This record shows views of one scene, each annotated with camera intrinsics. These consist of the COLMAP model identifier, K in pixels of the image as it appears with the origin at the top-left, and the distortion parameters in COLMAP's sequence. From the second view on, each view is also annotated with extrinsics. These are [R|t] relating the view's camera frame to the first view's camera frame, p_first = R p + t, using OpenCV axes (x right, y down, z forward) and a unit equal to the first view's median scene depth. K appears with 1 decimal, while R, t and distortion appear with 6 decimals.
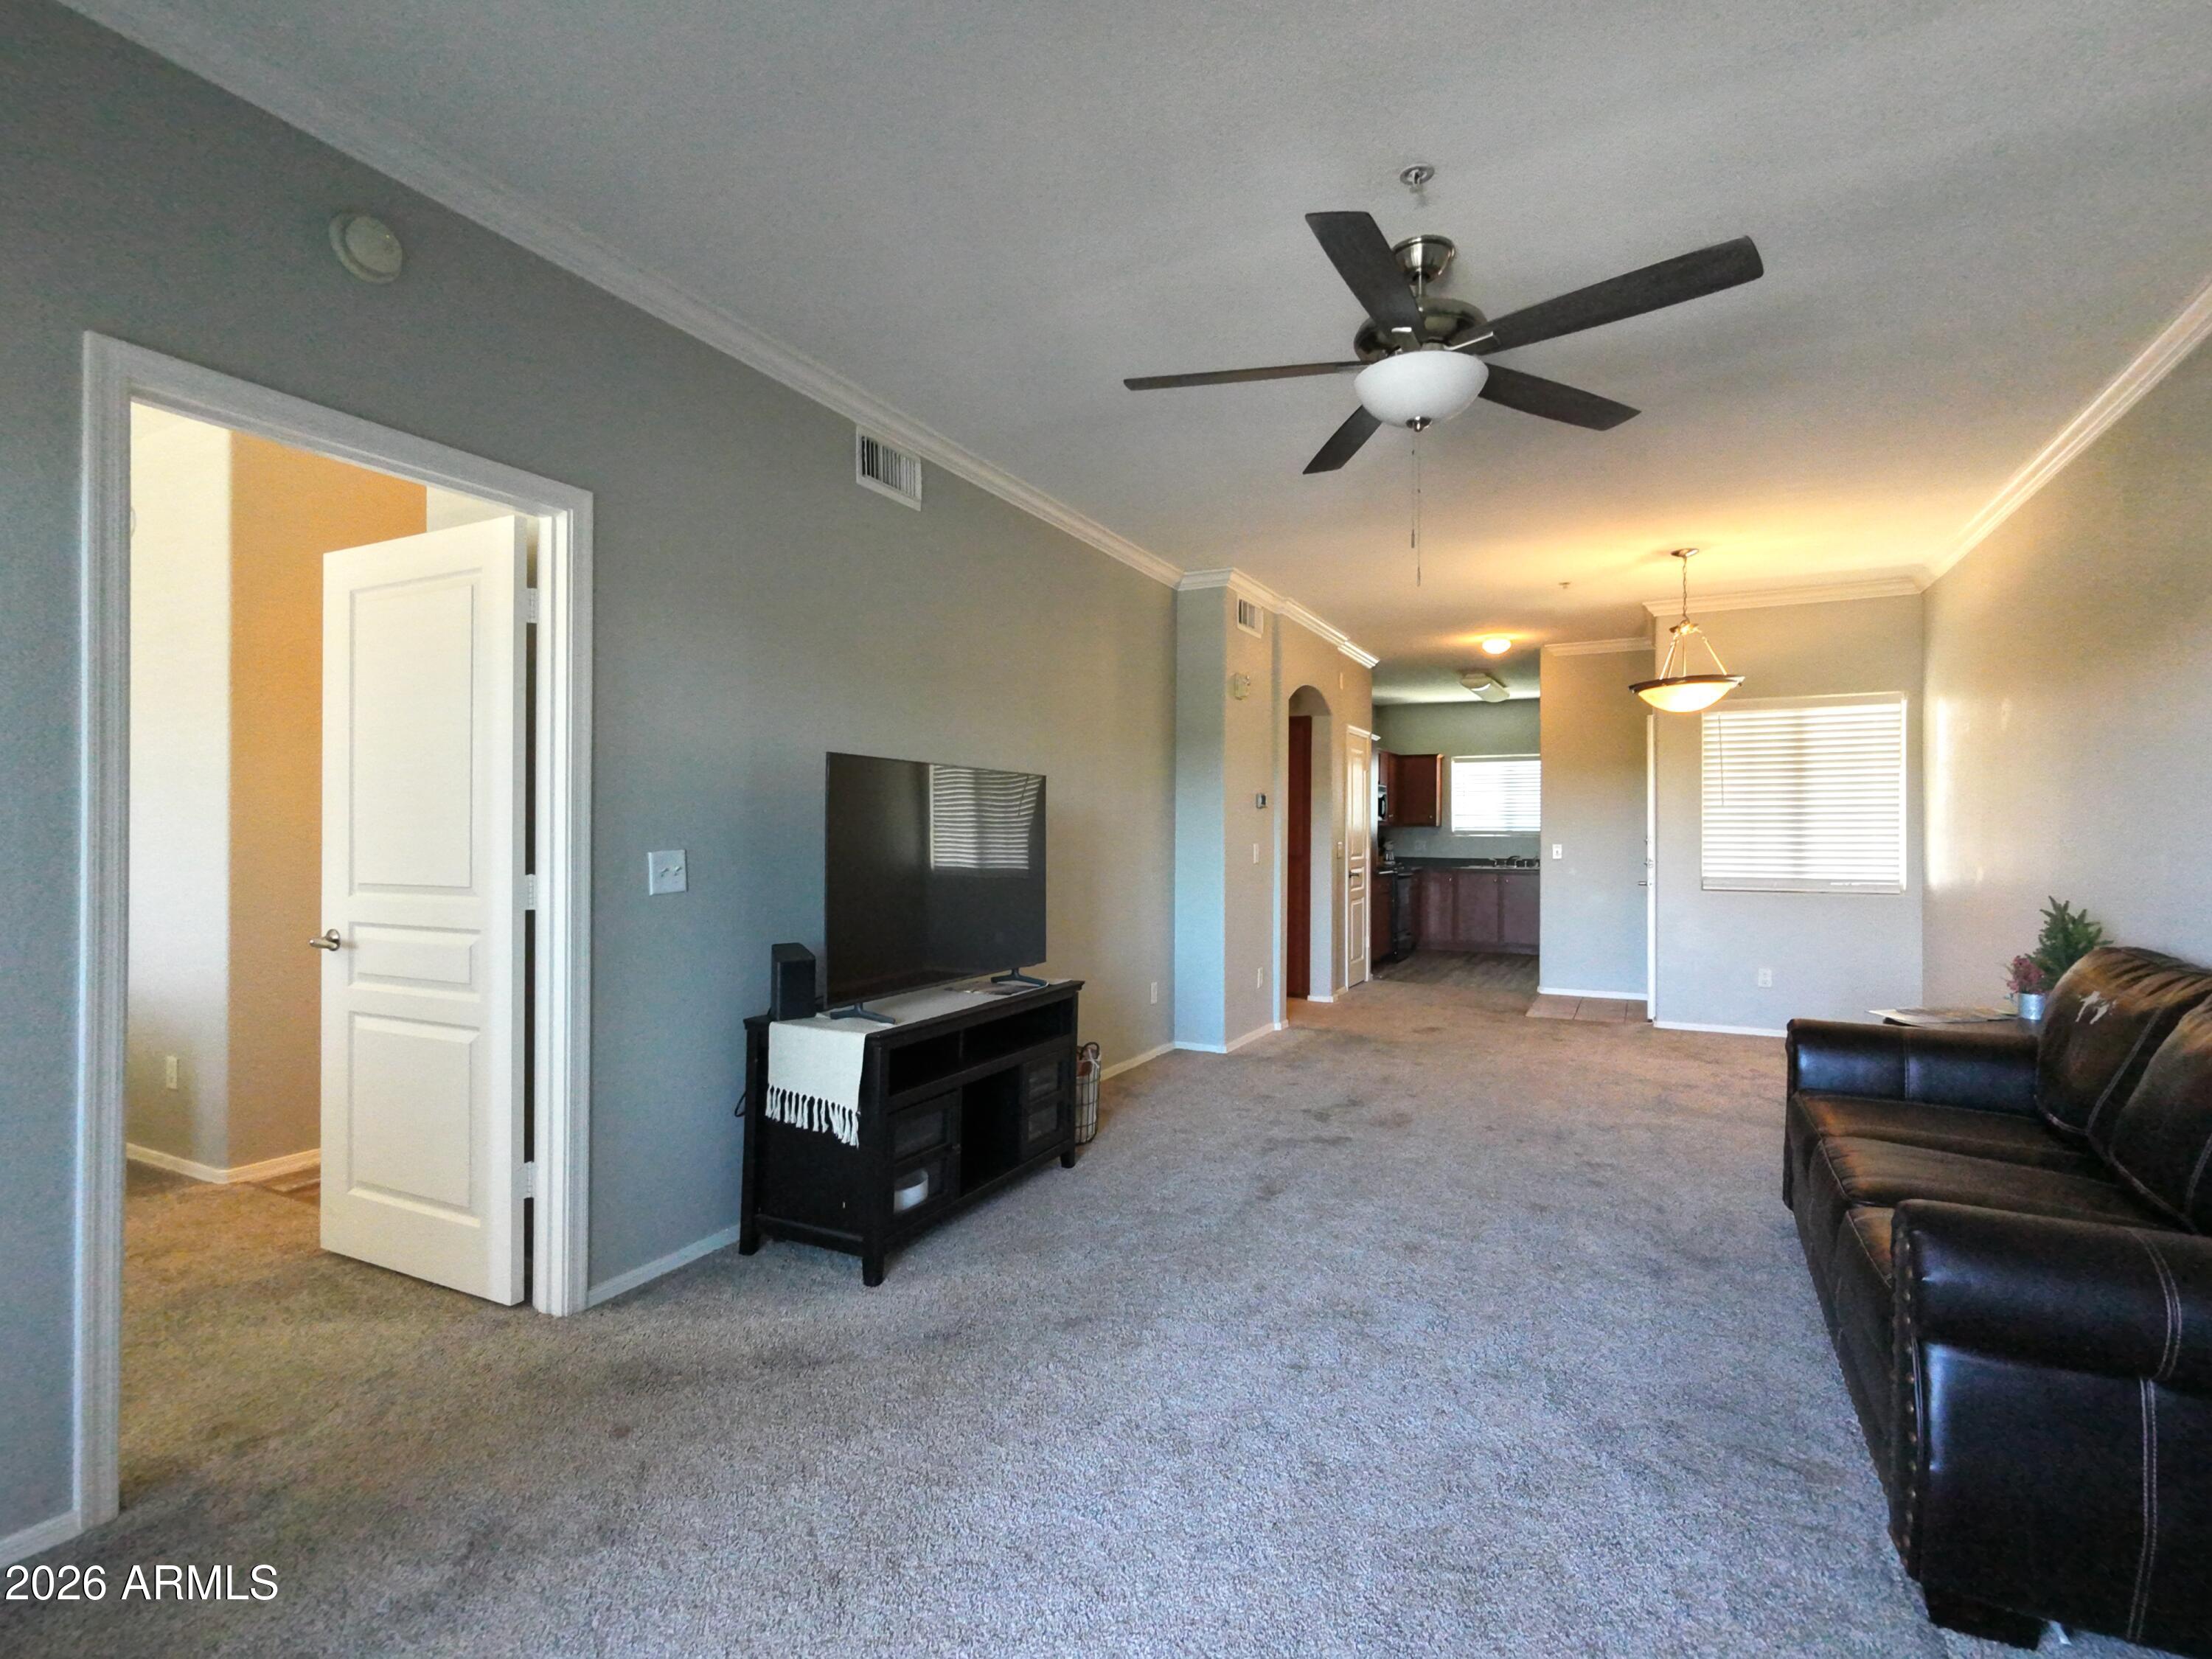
lens RADIAL K [[1063.6, 0, 1099.9], [0, 1063.6, 833.0], [0, 0, 1]] dist [0.000814, 0.004222]
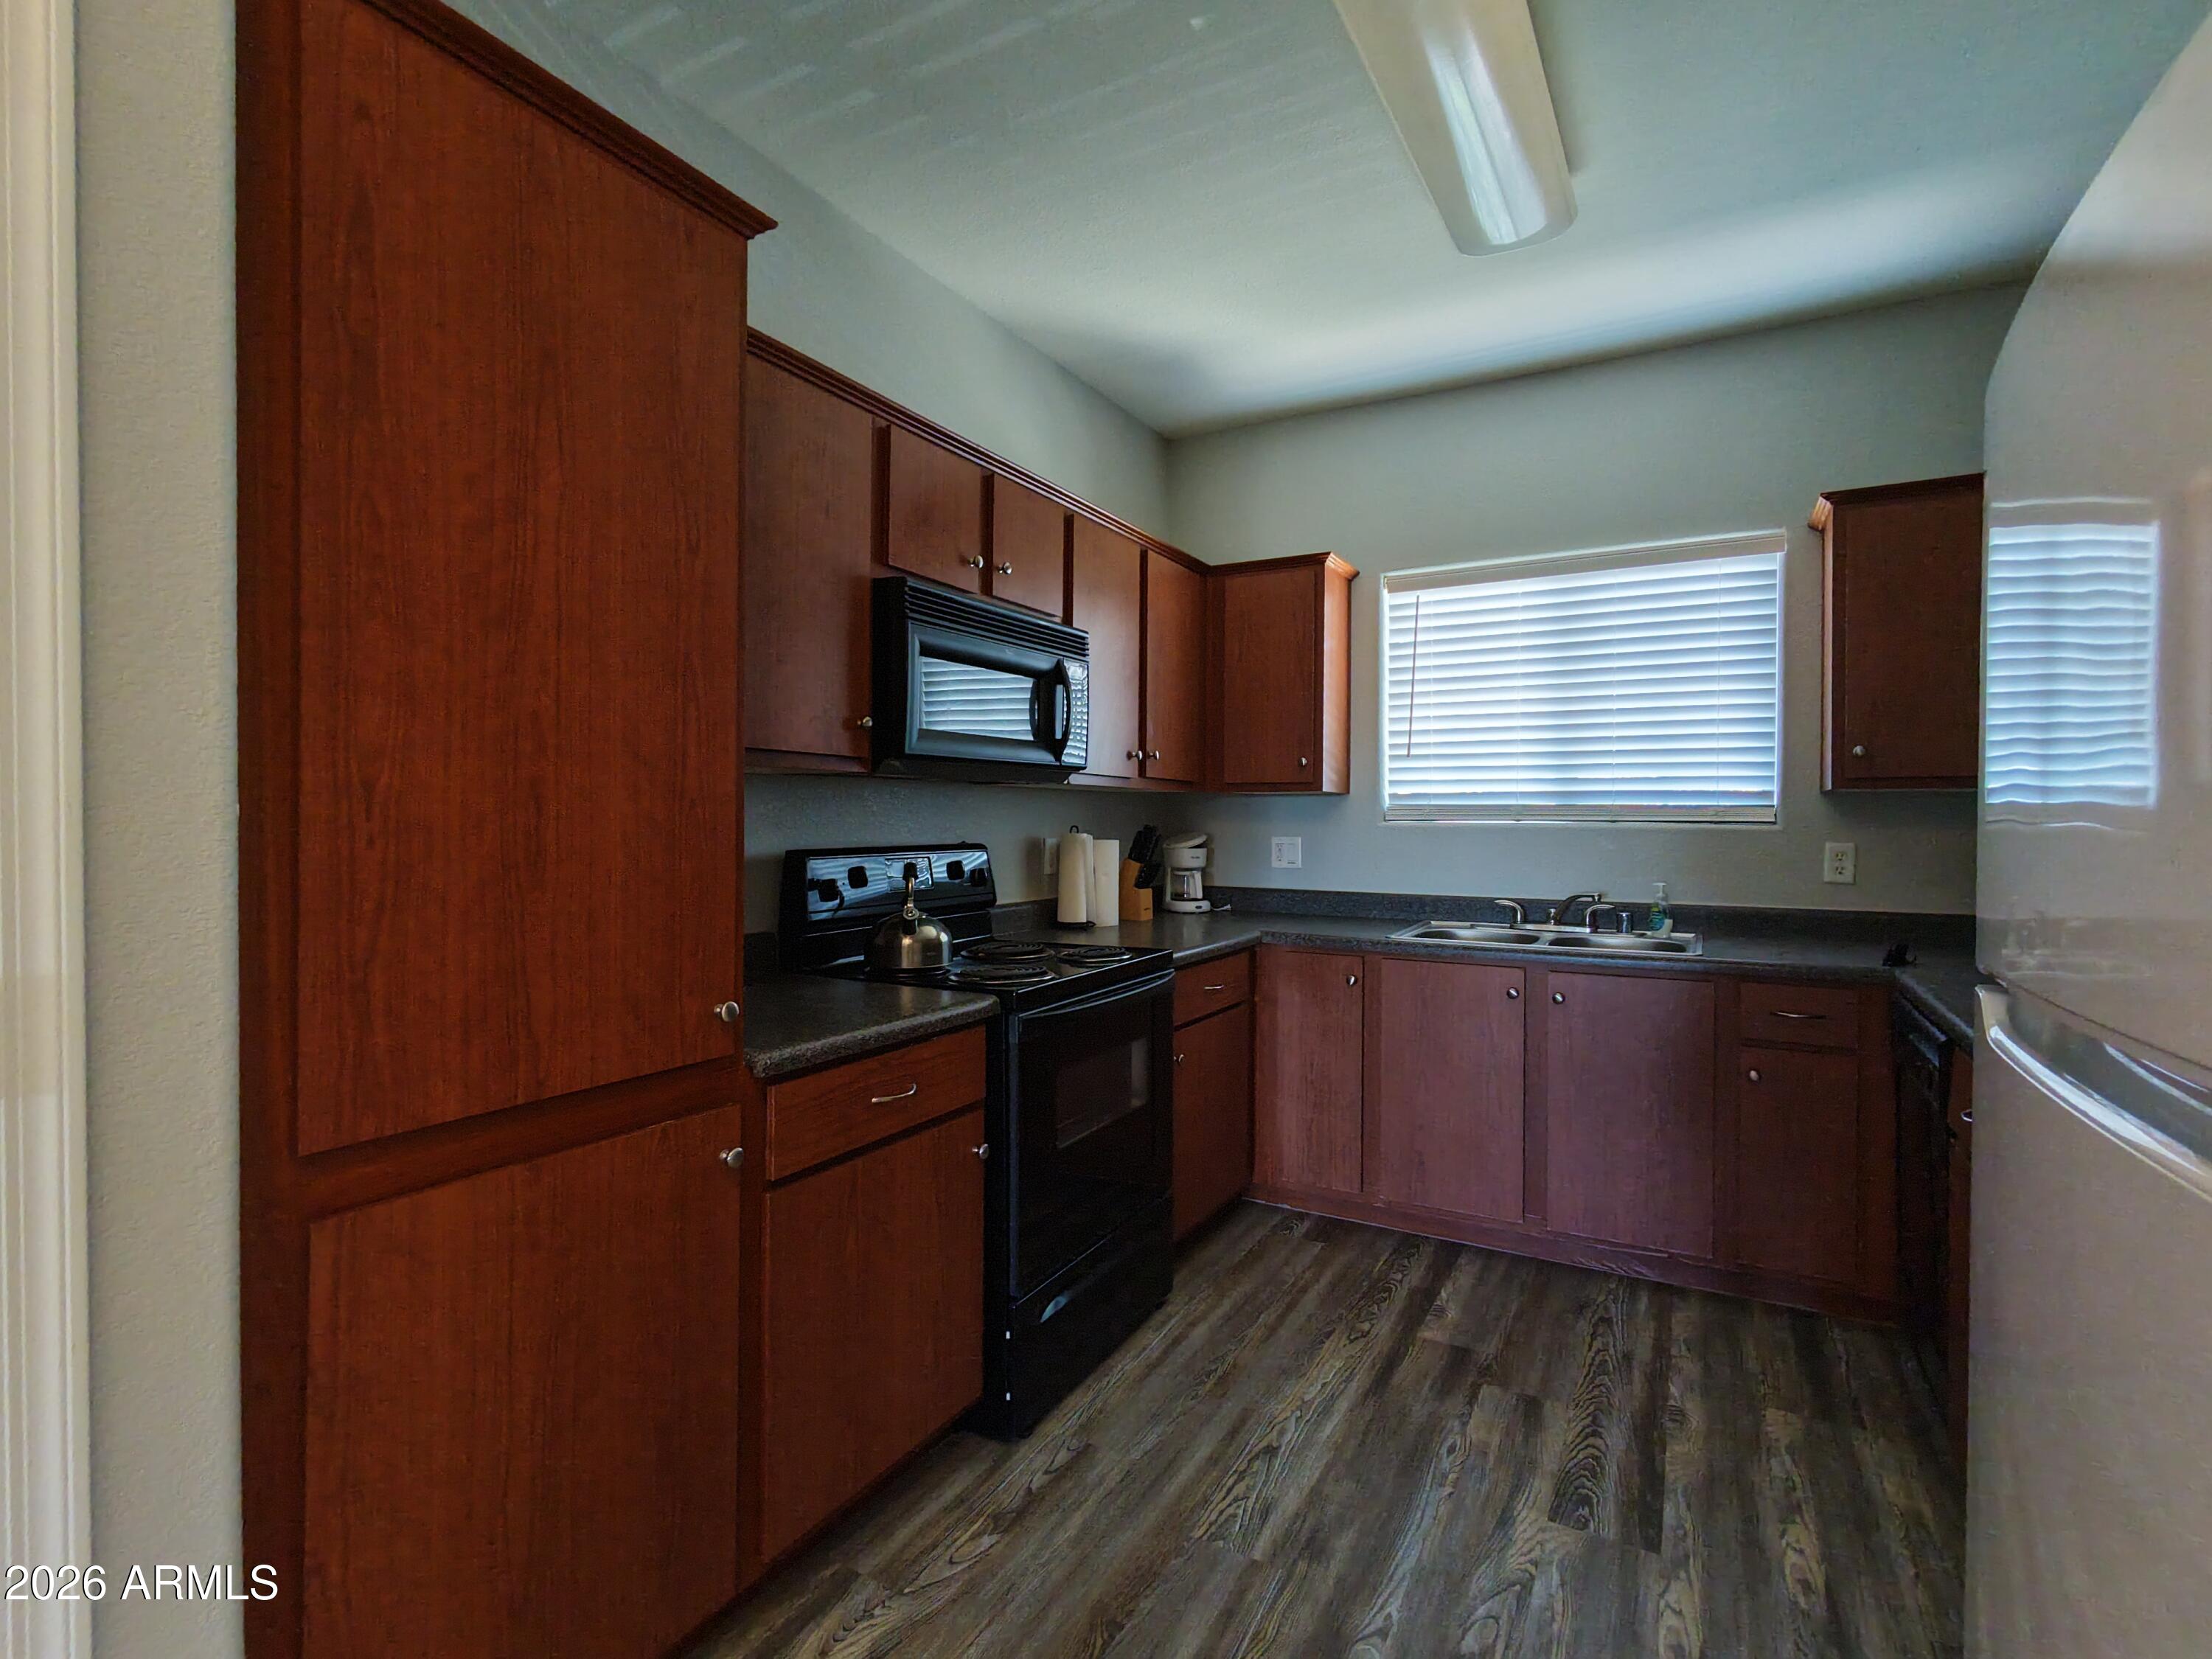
lens RADIAL K [[1063.6, 0, 1099.9], [0, 1063.6, 833.0], [0, 0, 1]] dist [0.000814, 0.004222]
pose [[0.998980, -0.001364, -0.045141, 0.893307], [0.002031, 0.999889, 0.014731, 0.002787], [0.045116, -0.014808, 0.998872, 2.326269]]
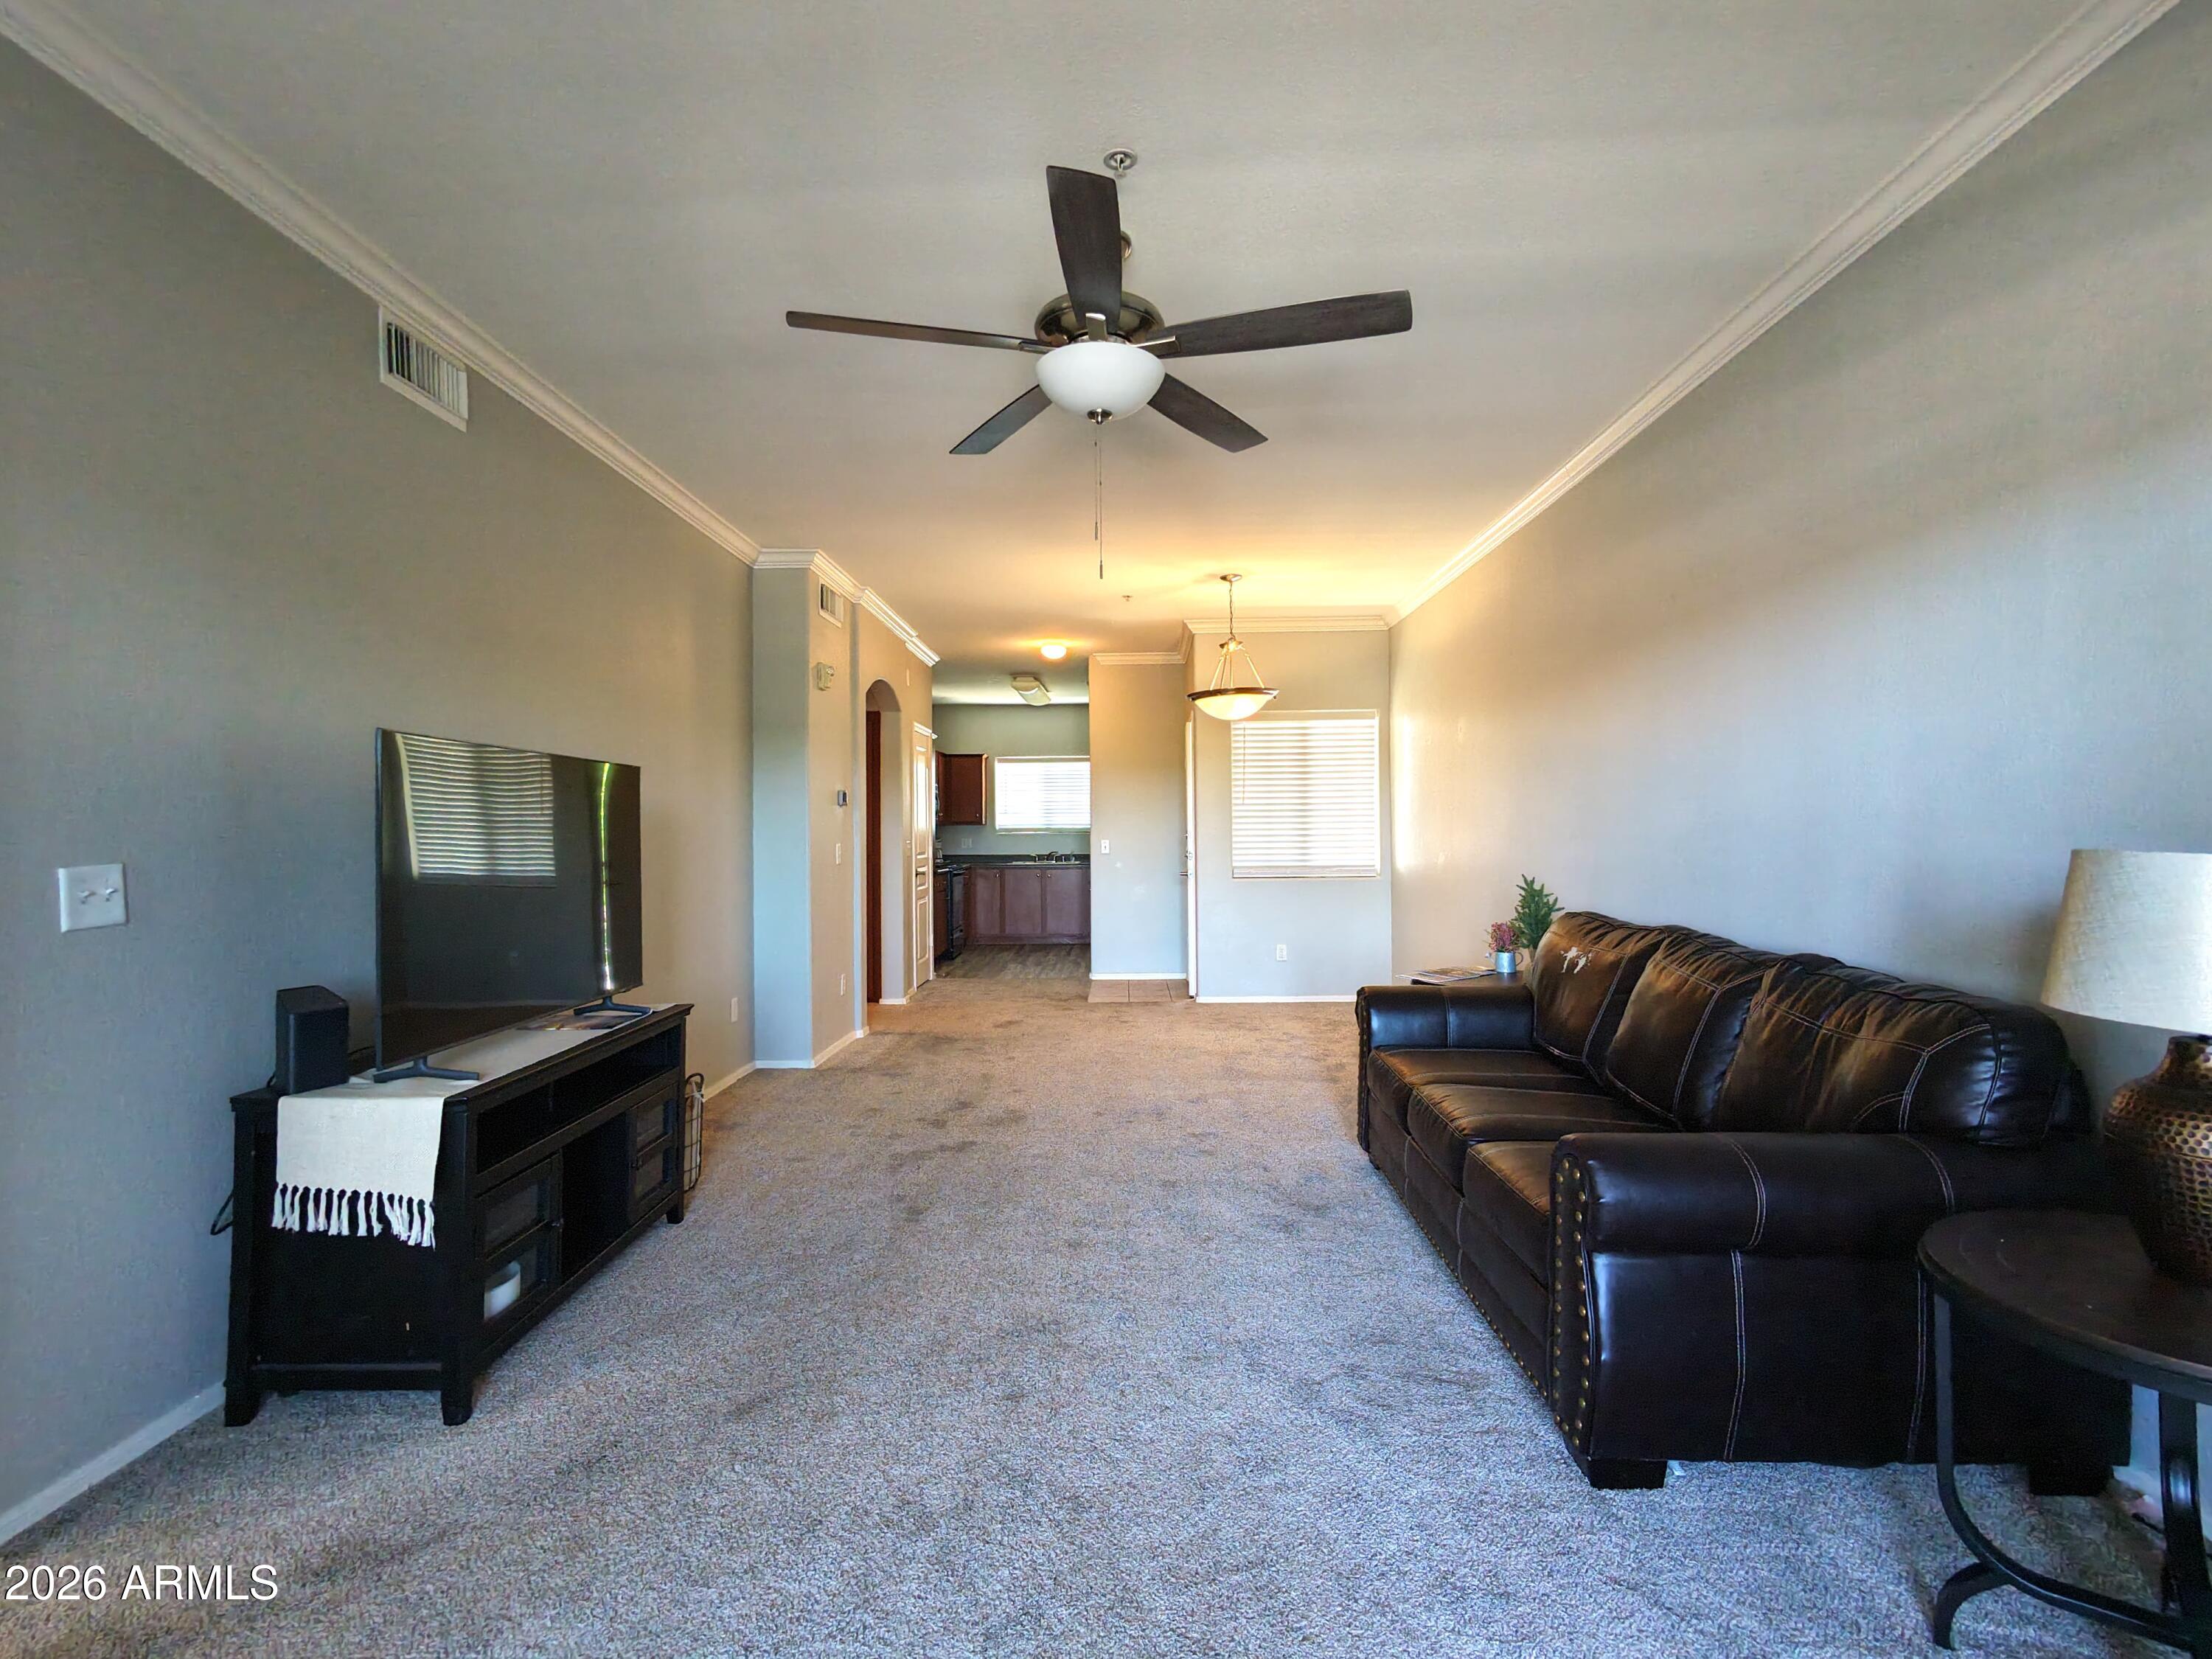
lens RADIAL K [[1063.6, 0, 1099.9], [0, 1063.6, 833.0], [0, 0, 1]] dist [0.000814, 0.004222]
pose [[0.898430, -0.011575, 0.438964, -0.112955], [0.011401, 0.999930, 0.003032, 0.000924], [-0.438969, 0.002280, 0.898499, 0.088627]]
